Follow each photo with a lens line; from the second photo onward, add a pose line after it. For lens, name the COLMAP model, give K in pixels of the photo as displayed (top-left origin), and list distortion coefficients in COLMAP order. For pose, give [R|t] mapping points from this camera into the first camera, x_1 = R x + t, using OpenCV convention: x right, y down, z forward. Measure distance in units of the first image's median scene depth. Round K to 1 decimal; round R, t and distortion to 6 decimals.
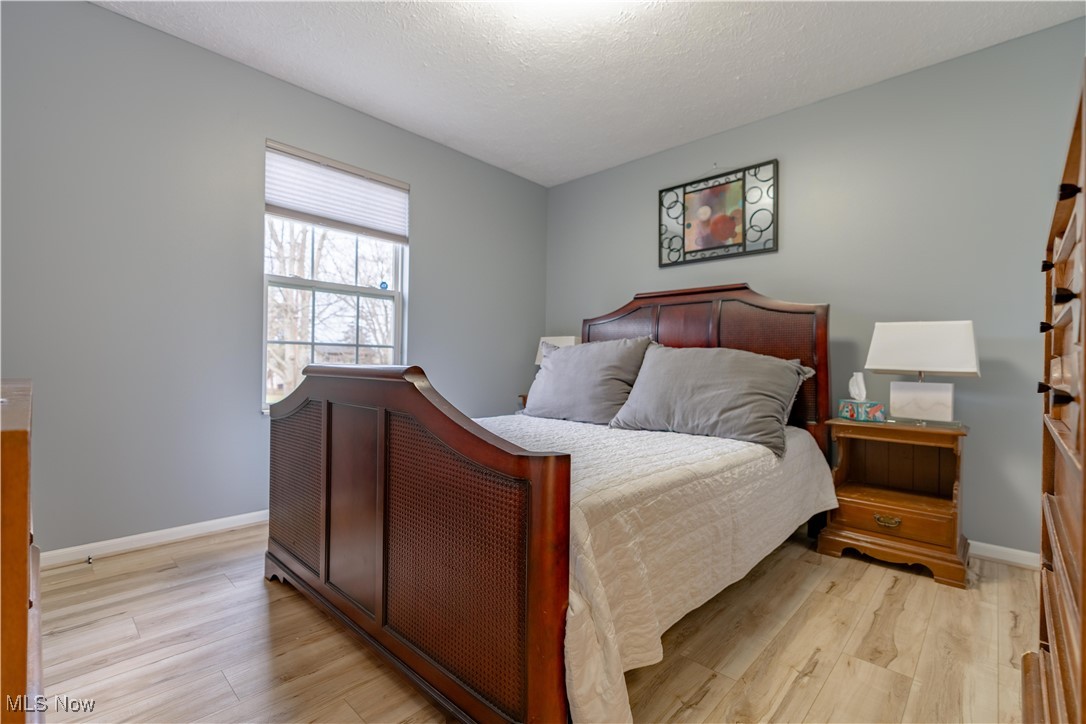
lens RADIAL K [[488.1, 0, 545.1], [0, 488.1, 361.8], [0, 0, 1]] dist [-0.004577, 0.001473]
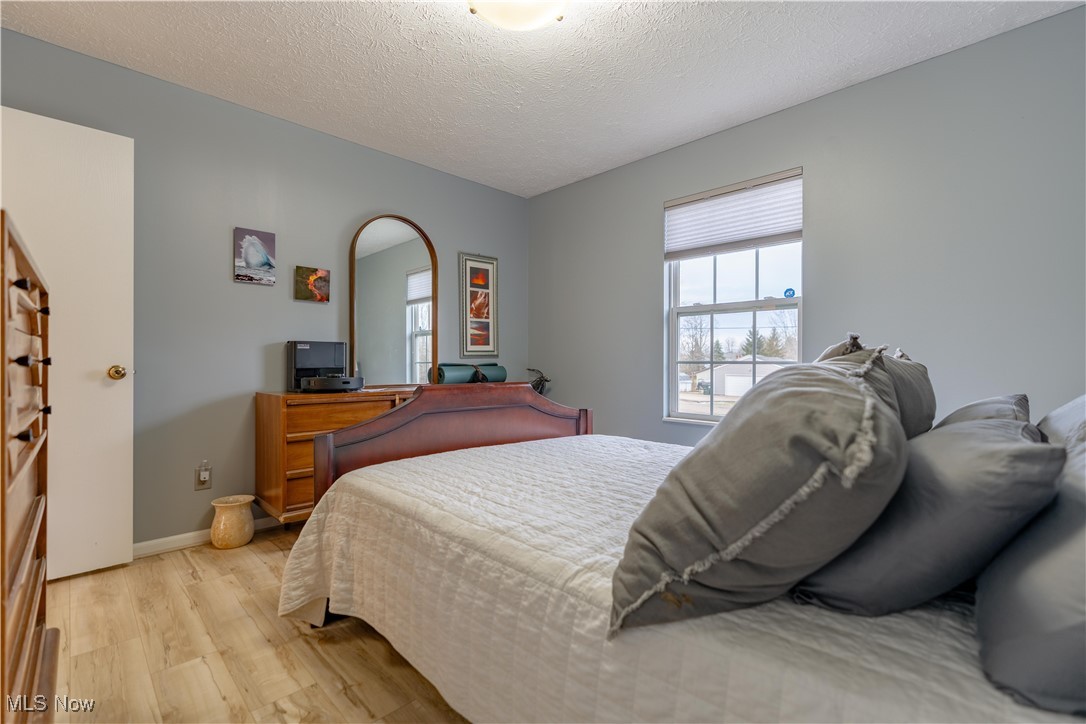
lens RADIAL K [[488.1, 0, 544.8], [0, 488.1, 365.7], [0, 0, 1]] dist [-0.004577, 0.001473]
pose [[-0.050296, -0.011843, -0.998664, 0.675671], [0.001084, 0.999928, -0.011912, -0.018109], [0.998734, -0.001682, -0.050279, 0.723550]]
